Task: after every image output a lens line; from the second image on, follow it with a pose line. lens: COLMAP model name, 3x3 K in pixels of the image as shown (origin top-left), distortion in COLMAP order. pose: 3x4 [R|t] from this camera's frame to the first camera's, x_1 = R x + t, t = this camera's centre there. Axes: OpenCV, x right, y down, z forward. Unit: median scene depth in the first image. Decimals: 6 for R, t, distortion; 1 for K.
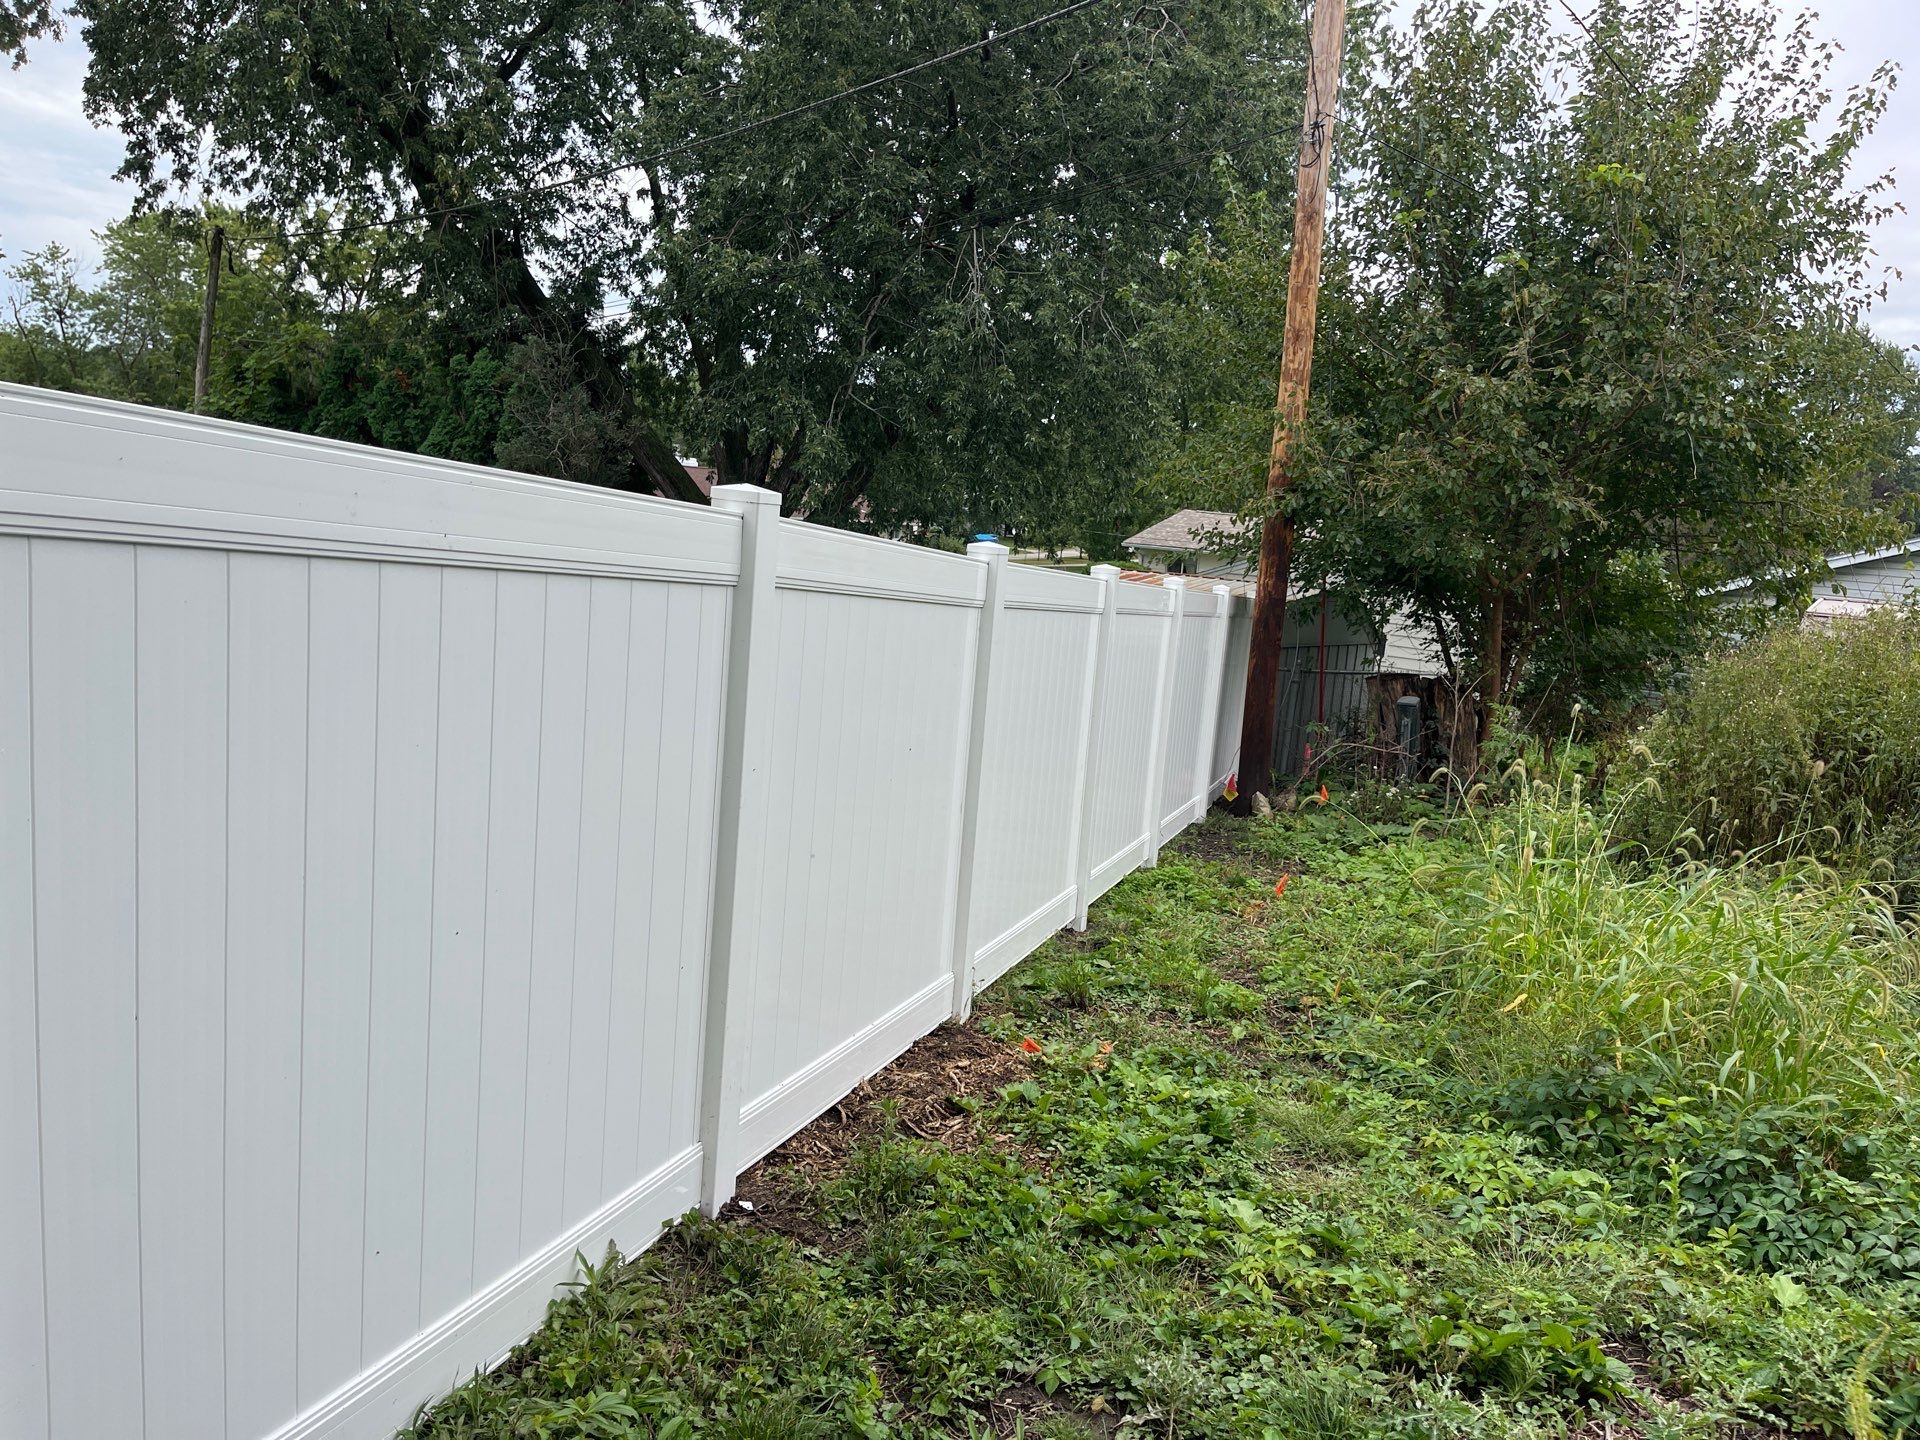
lens RADIAL K [[1438.8, 0, 975.2], [0, 1438.8, 728.4], [0, 0, 1]] dist [0.061506, -0.086492]
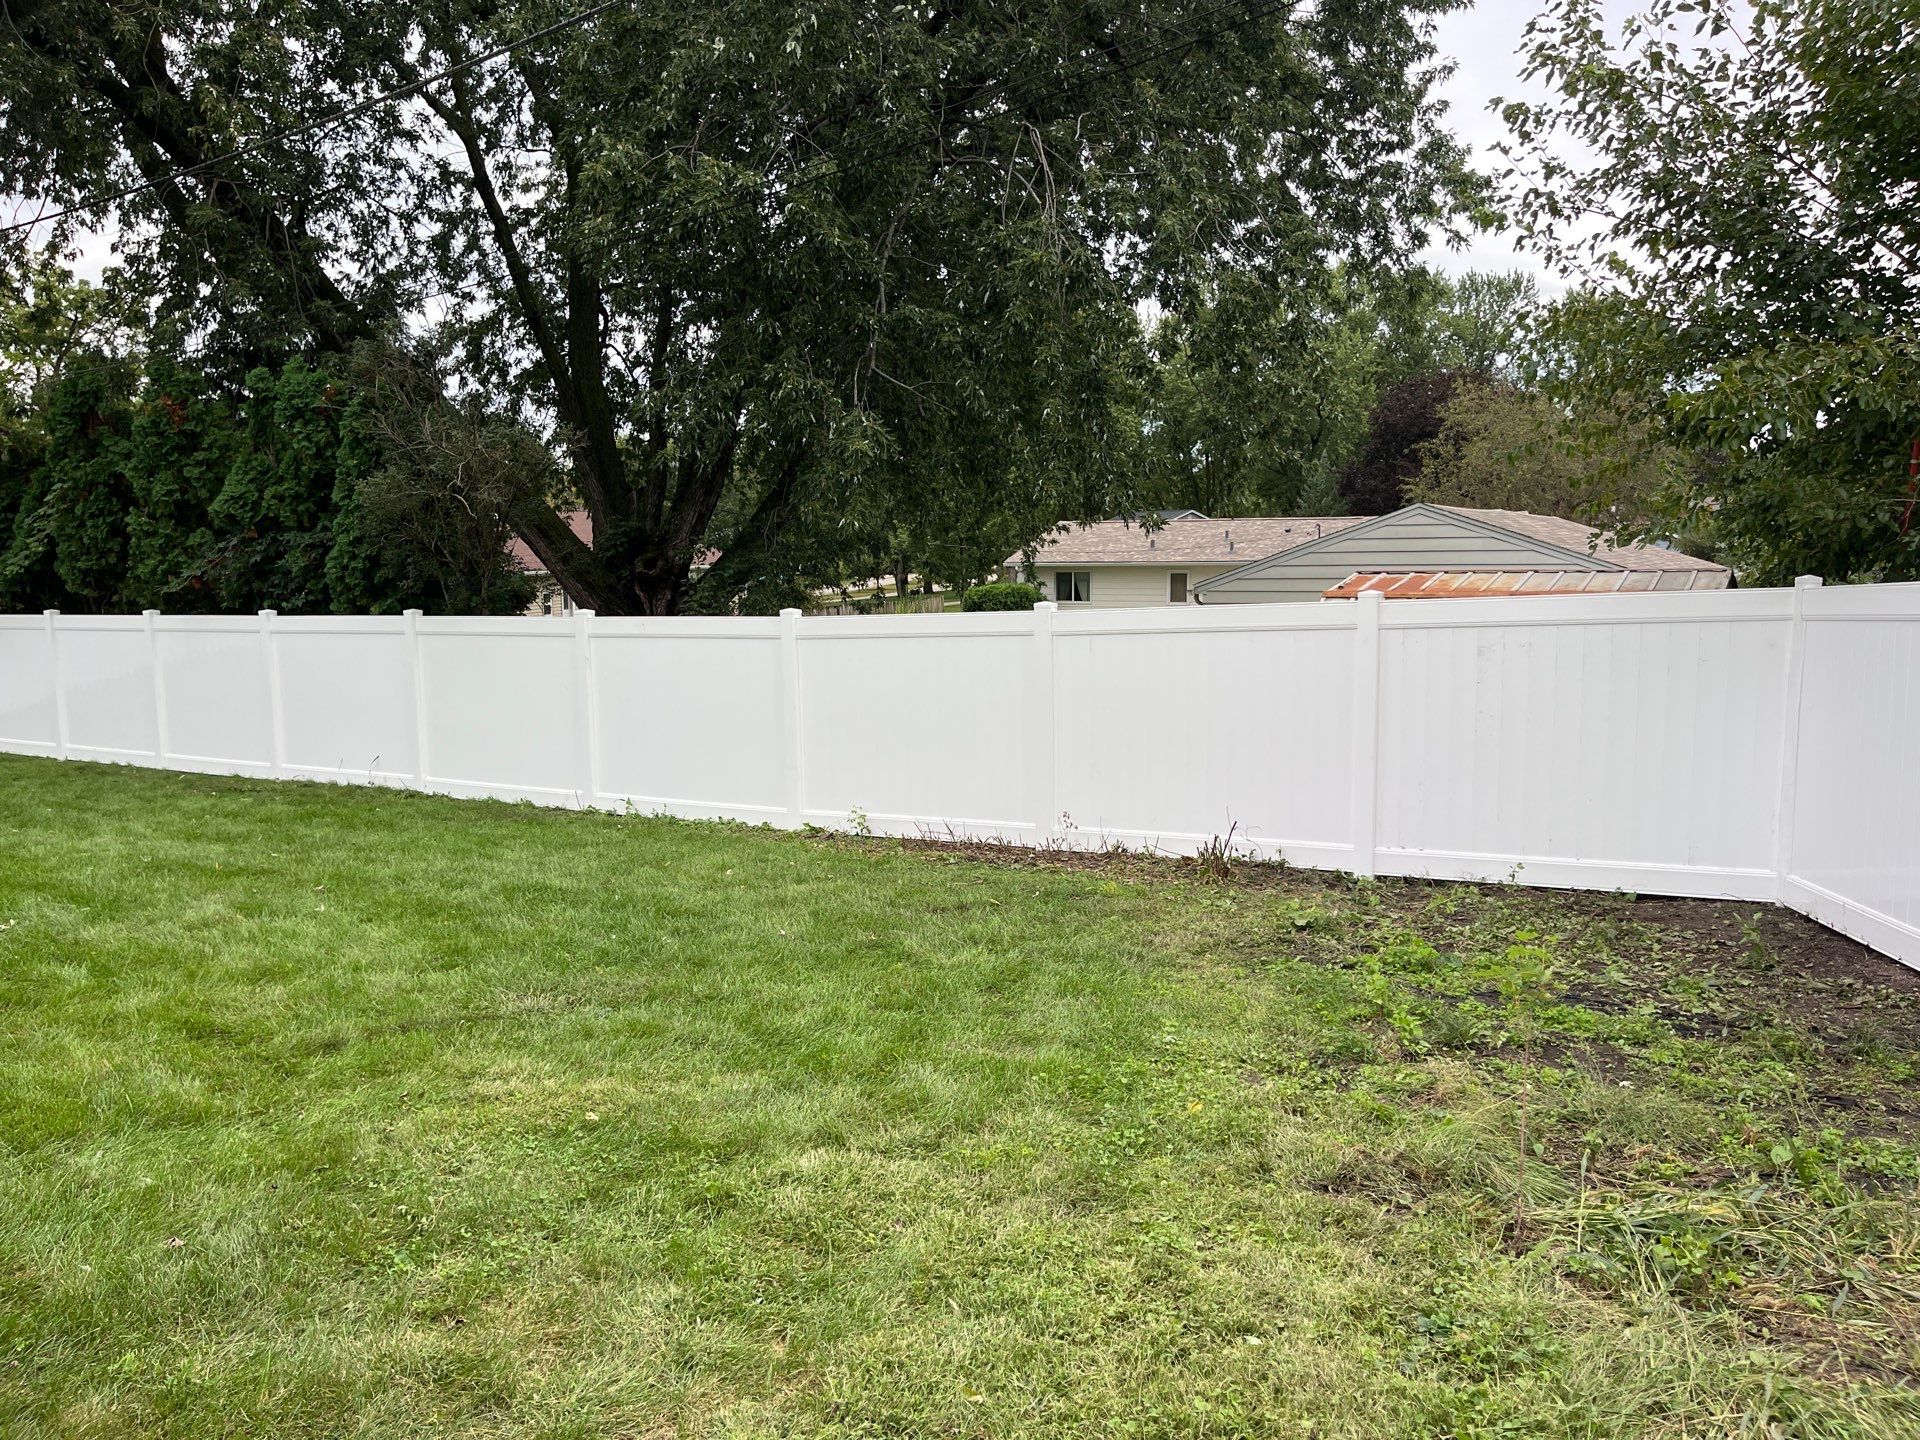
lens RADIAL K [[1438.3, 0, 973.6], [0, 1438.3, 716.5], [0, 0, 1]] dist [0.072560, -0.095363]
pose [[0.983364, -0.108622, 0.145592, -0.047608], [0.112653, 0.993439, -0.019705, -0.013184], [-0.142496, 0.035779, 0.989148, 0.090895]]
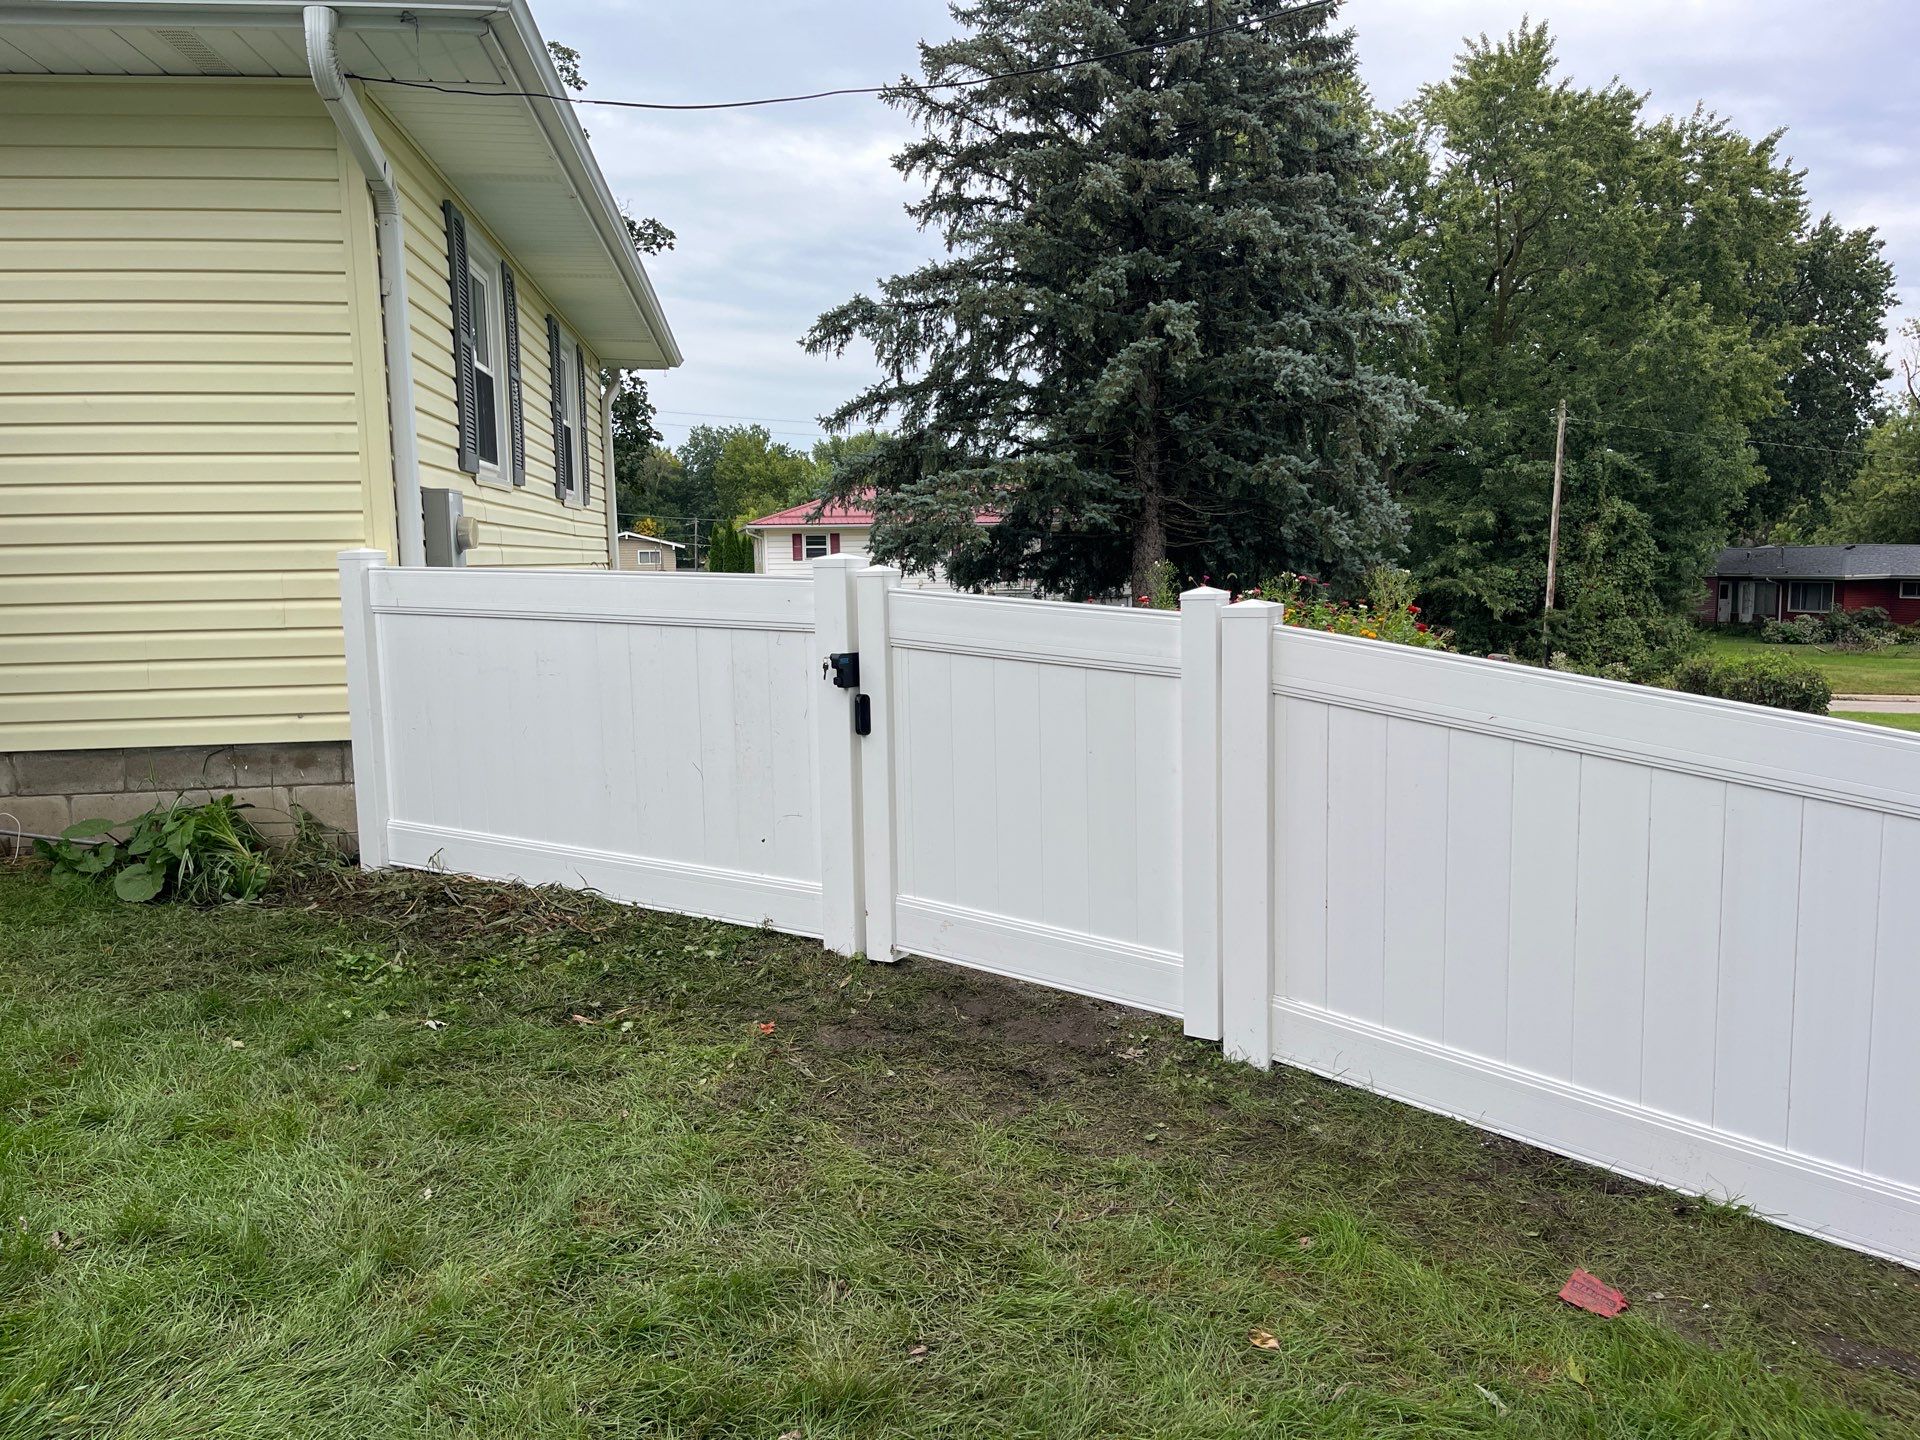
lens RADIAL K [[1434.8, 0, 980.8], [0, 1434.8, 721.1], [0, 0, 1]] dist [0.078973, -0.111179]
pose [[0.425047, 0.016152, -0.905027, -0.246282], [-0.087724, 0.995869, -0.023426, -0.062181], [0.900910, 0.089350, 0.424708, 0.353752]]
